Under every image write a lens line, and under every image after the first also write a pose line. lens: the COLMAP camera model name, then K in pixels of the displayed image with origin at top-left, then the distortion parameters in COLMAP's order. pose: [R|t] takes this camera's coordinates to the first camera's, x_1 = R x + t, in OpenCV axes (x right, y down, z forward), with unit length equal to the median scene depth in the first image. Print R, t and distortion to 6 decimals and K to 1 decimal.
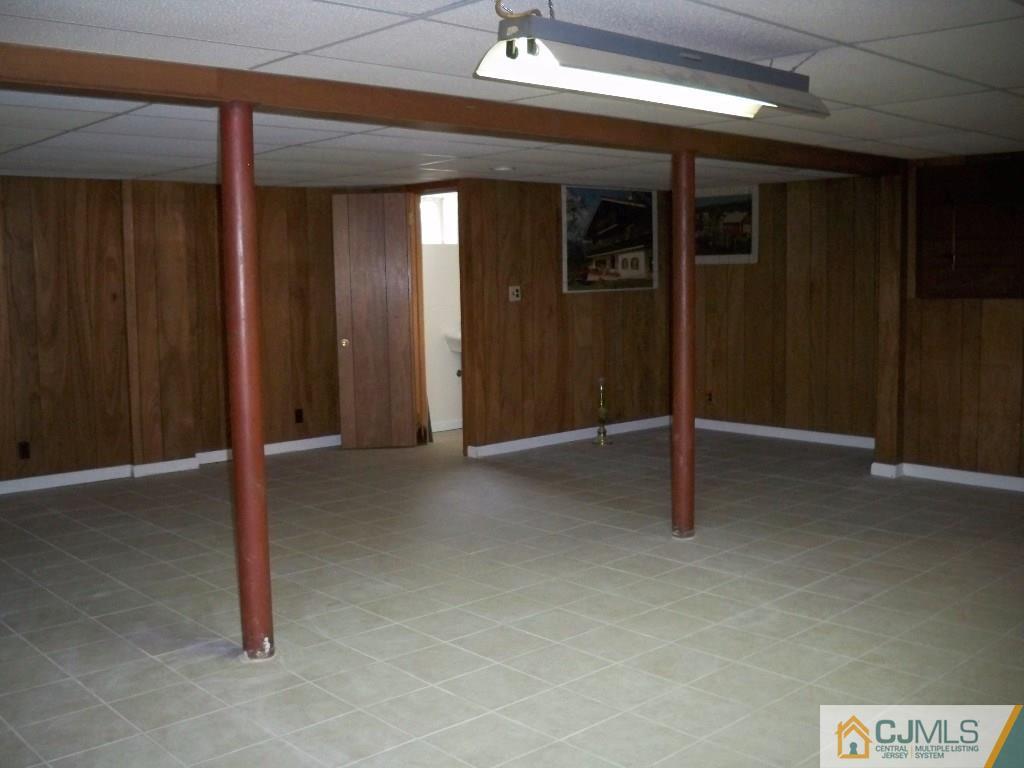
lens RADIAL K [[1056.6, 0, 506.4], [0, 1056.6, 381.7], [0, 0, 1]] dist [-0.102065, 0.000000]
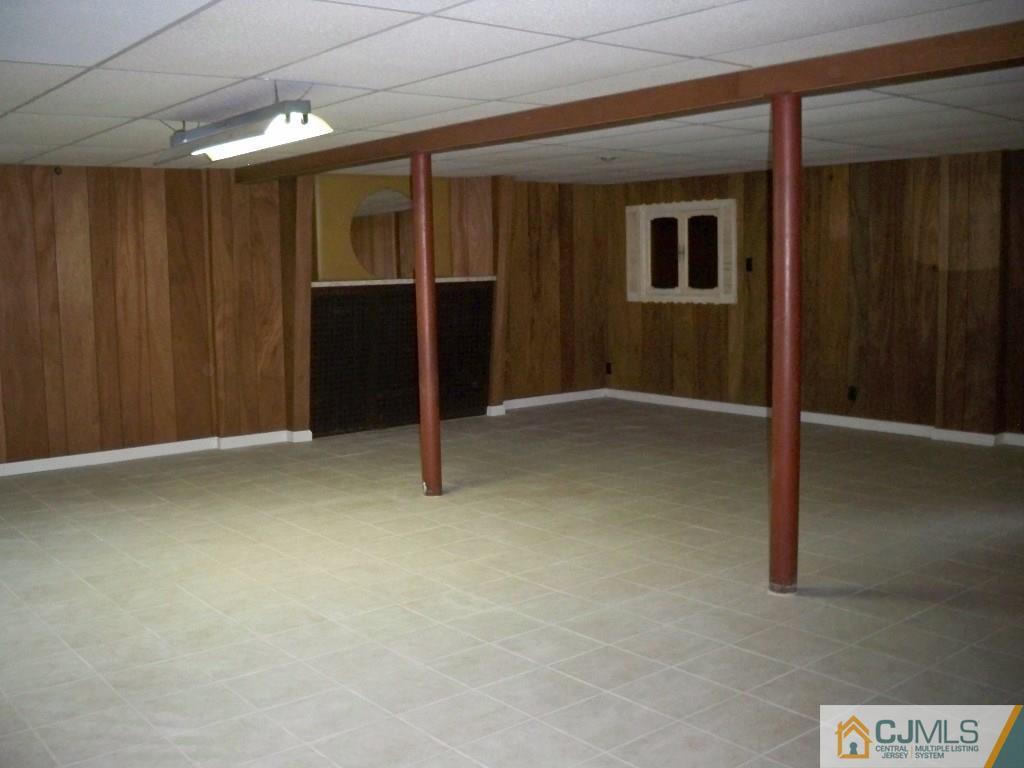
lens RADIAL K [[1056.6, 0, 507.0], [0, 1056.6, 386.0], [0, 0, 1]] dist [-0.102065, 0.000000]
pose [[-0.068536, 0.133606, -0.988662, 1.138543], [-0.084053, 0.986695, 0.139167, -0.116129], [0.994102, 0.092638, -0.056394, 1.013805]]
